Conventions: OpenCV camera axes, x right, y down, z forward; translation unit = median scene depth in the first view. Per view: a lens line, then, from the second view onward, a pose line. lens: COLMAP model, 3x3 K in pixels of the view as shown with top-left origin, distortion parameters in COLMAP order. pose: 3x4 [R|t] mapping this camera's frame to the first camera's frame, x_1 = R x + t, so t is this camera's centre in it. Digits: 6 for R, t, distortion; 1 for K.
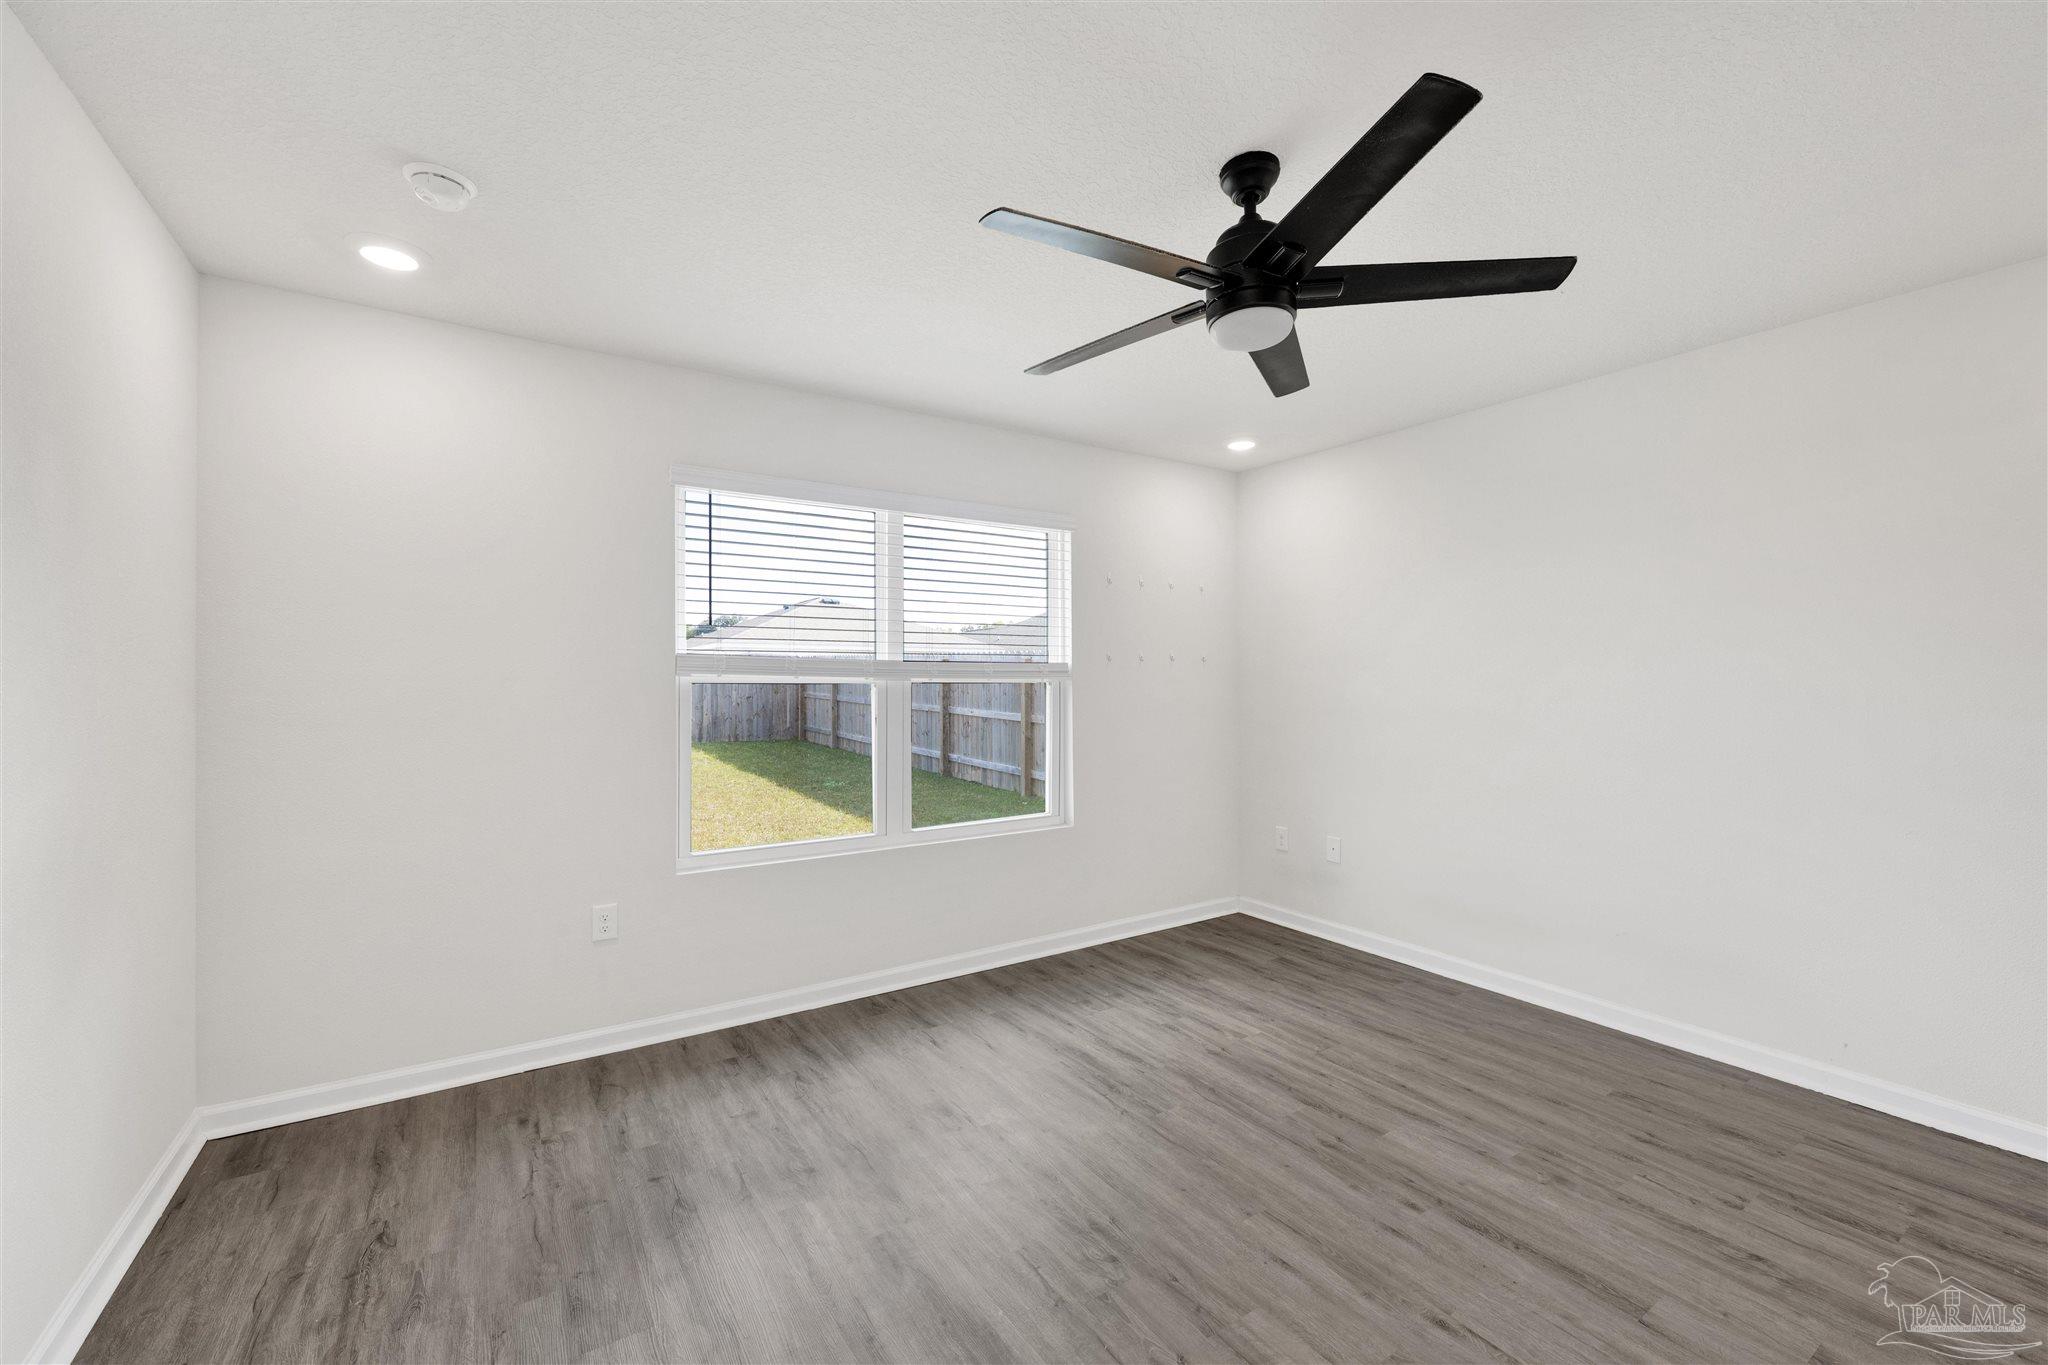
lens RADIAL K [[841.3, 0, 1015.6], [0, 841.3, 670.6], [0, 0, 1]] dist [-0.000974, -0.000623]
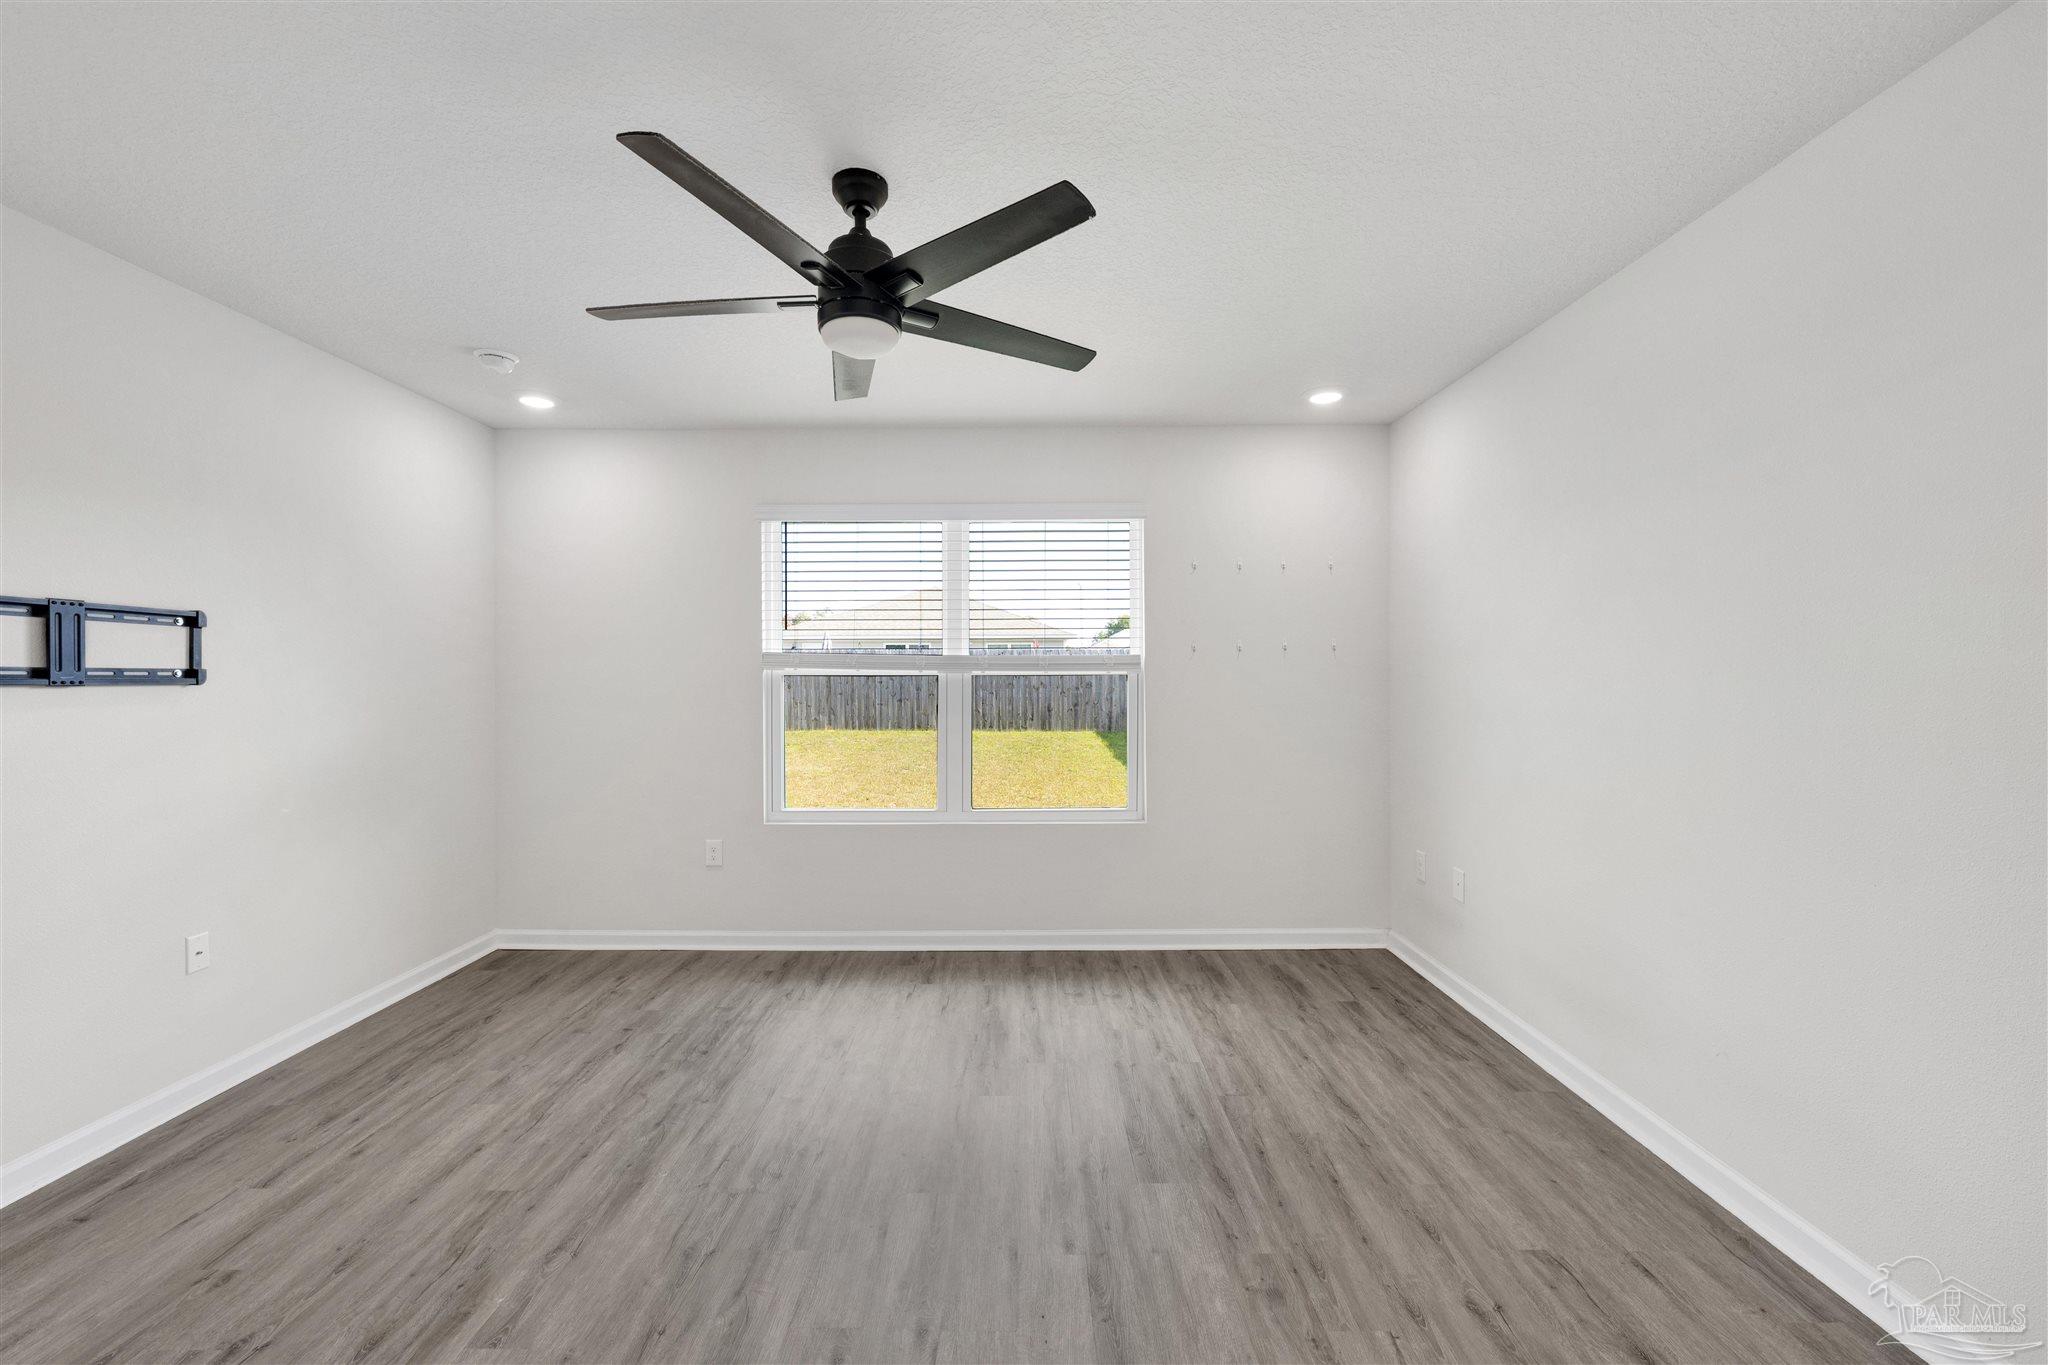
lens RADIAL K [[841.3, 0, 1015.6], [0, 841.3, 670.6], [0, 0, 1]] dist [-0.000974, -0.000623]
pose [[0.831532, -0.002888, -0.555469, 0.617461], [0.007407, 0.999955, 0.005889, 0.001044], [0.555428, -0.009011, 0.831516, 0.136801]]
